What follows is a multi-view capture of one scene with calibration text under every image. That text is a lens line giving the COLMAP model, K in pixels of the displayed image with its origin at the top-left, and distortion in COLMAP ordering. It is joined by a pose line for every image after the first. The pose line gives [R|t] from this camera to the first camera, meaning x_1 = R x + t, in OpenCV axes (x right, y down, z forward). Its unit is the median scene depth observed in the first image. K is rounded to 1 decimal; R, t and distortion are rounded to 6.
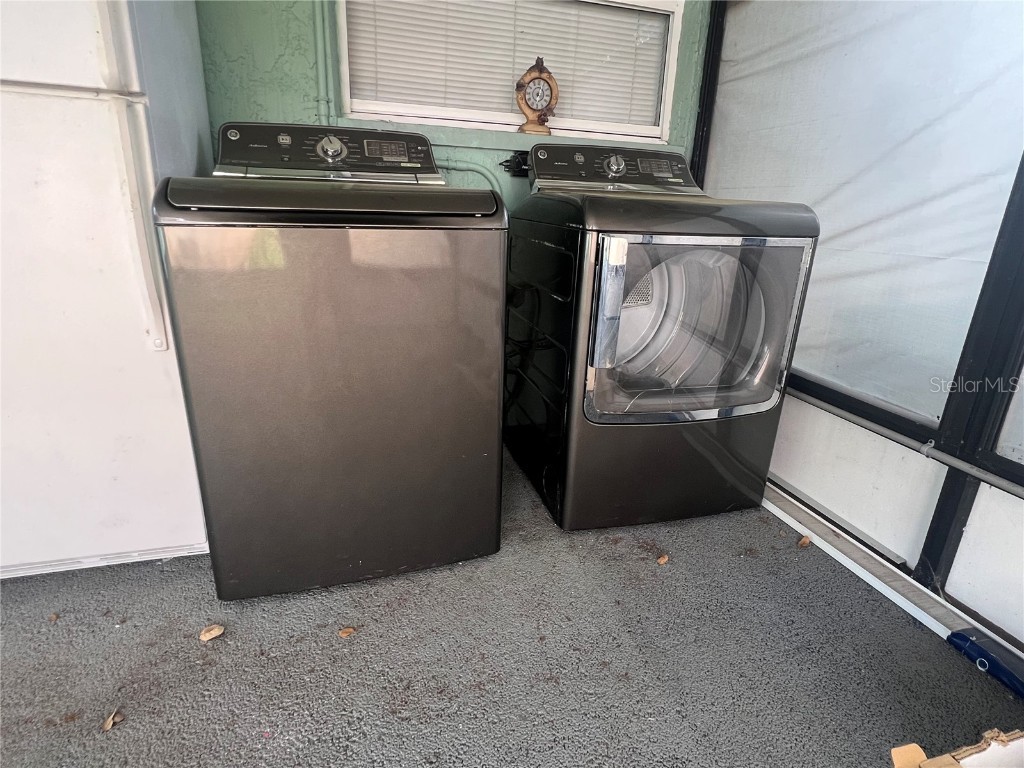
lens RADIAL K [[561.5, 0, 513.4], [0, 561.5, 385.4], [0, 0, 1]] dist [-0.002968, -0.000773]
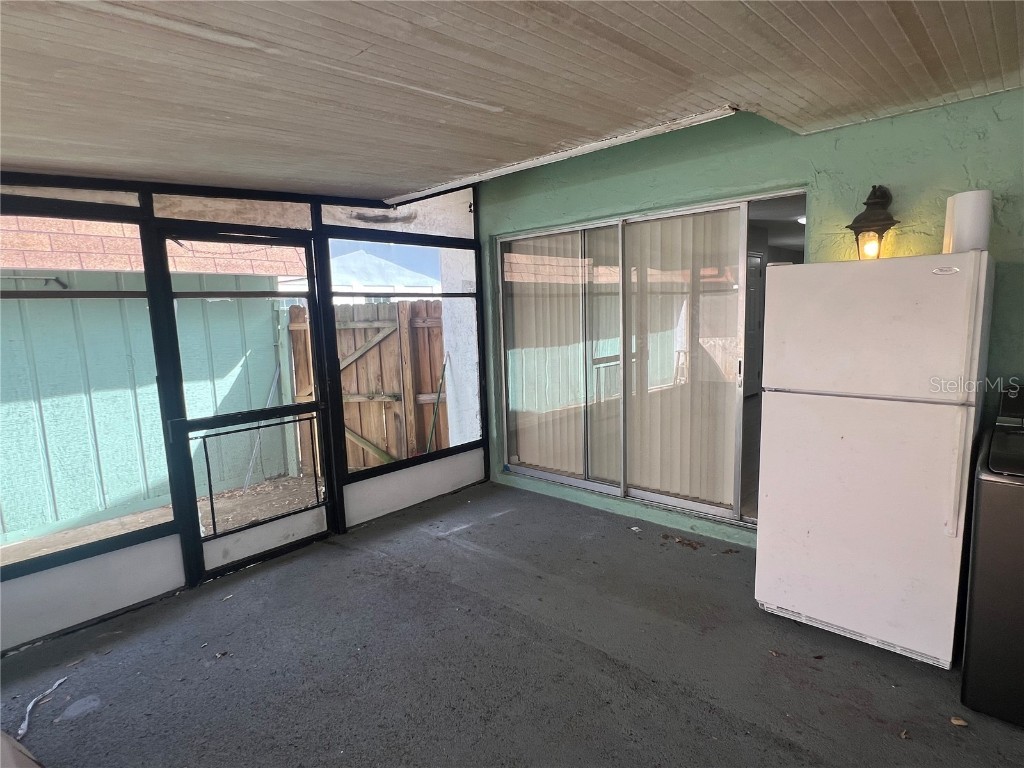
lens RADIAL K [[561.5, 0, 513.3], [0, 561.5, 381.9], [0, 0, 1]] dist [-0.002968, -0.000773]
pose [[0.502251, 0.059156, -0.862696, 0.128393], [-0.219338, 0.973745, -0.060925, -0.113569], [0.836442, 0.219822, 0.502039, -0.980237]]
